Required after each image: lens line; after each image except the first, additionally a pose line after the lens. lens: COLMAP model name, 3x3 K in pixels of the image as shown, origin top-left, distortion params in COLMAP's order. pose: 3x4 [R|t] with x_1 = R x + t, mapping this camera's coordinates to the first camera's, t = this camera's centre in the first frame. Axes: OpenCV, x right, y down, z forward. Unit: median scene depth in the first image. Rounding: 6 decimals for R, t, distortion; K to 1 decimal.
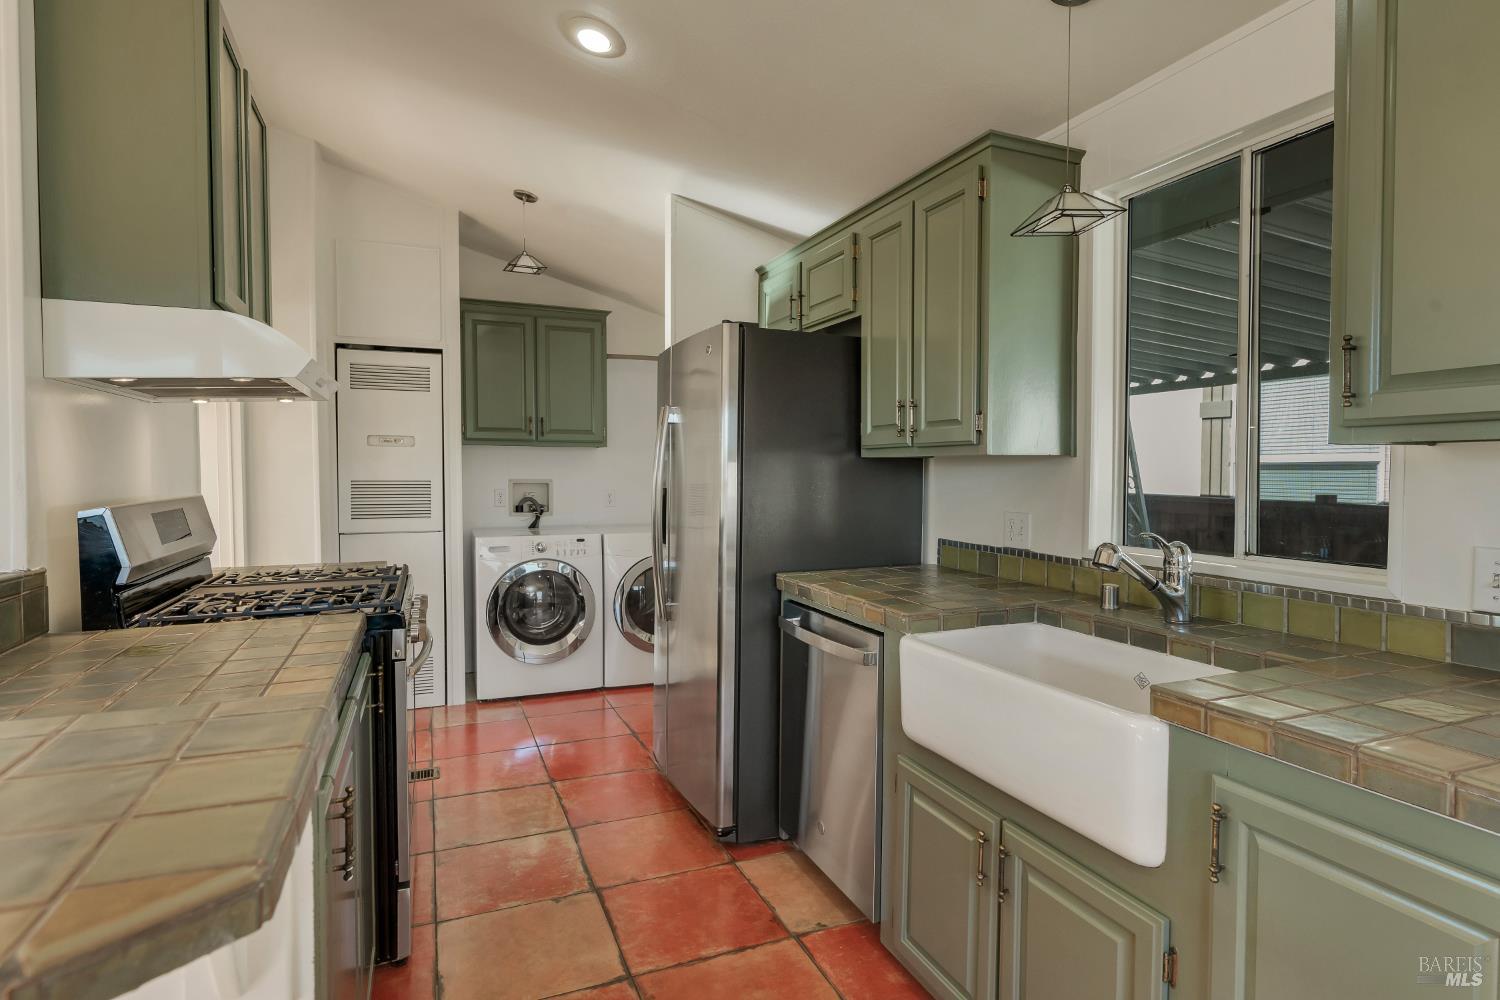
lens RADIAL K [[789.6, 0, 748.3], [0, 789.6, 492.4], [0, 0, 1]] dist [-0.011690, -0.000003]
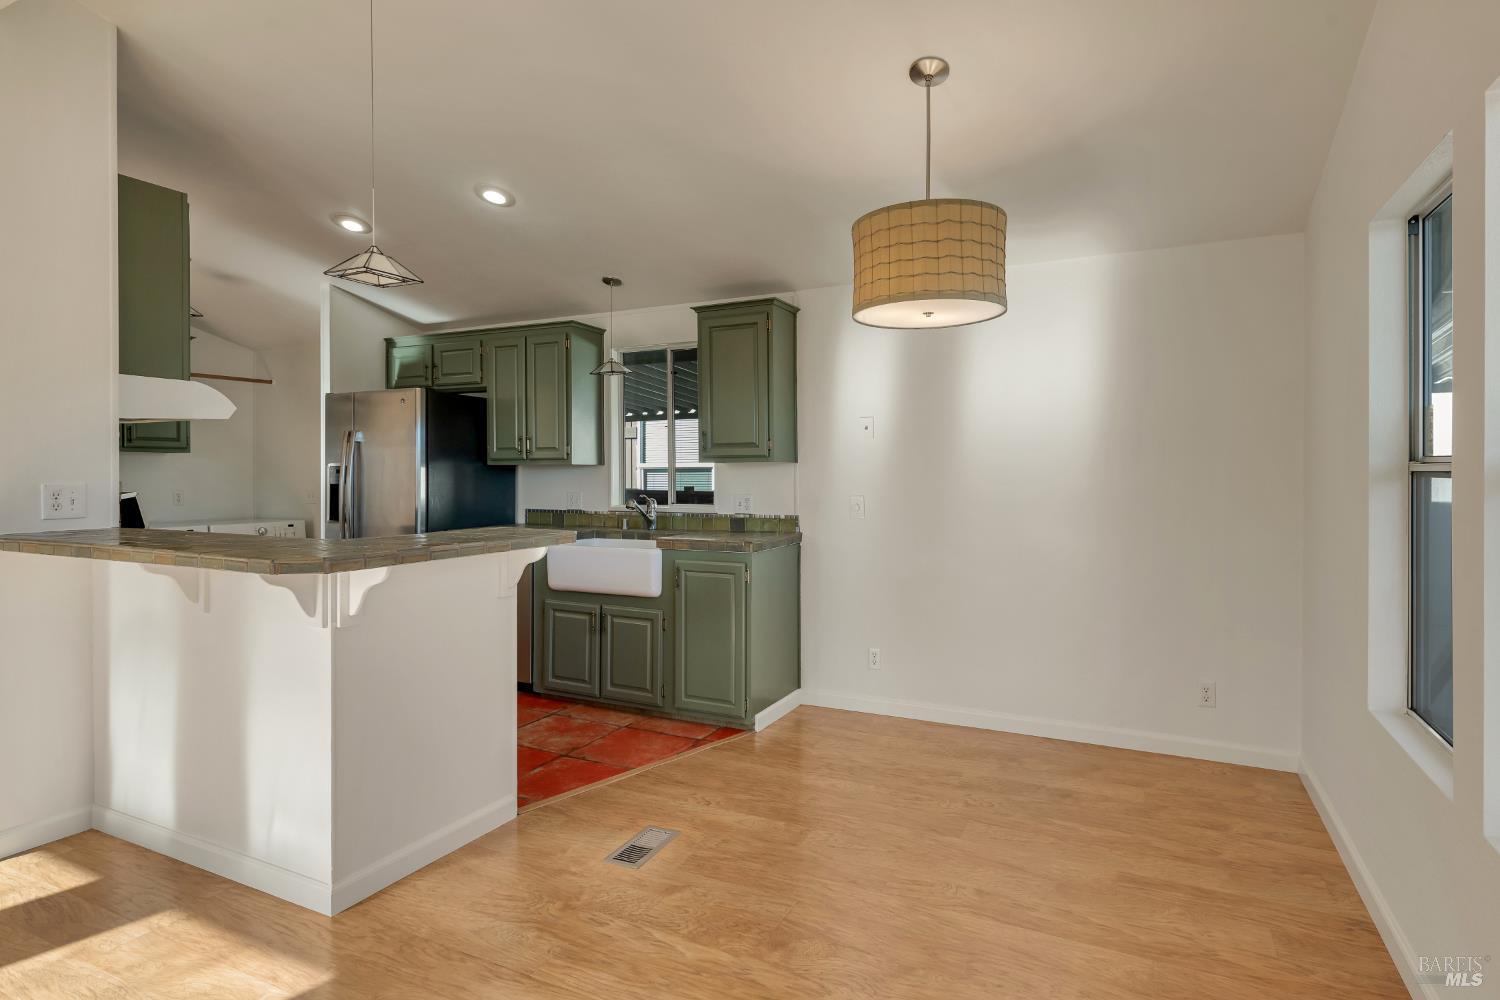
lens RADIAL K [[789.6, 0, 749.0], [0, 789.6, 483.5], [0, 0, 1]] dist [-0.011690, -0.000003]
pose [[0.750807, -0.009394, 0.660455, -0.786658], [0.020103, 0.999761, -0.008632, 0.034439], [-0.660216, 0.019758, 0.750816, -0.987997]]
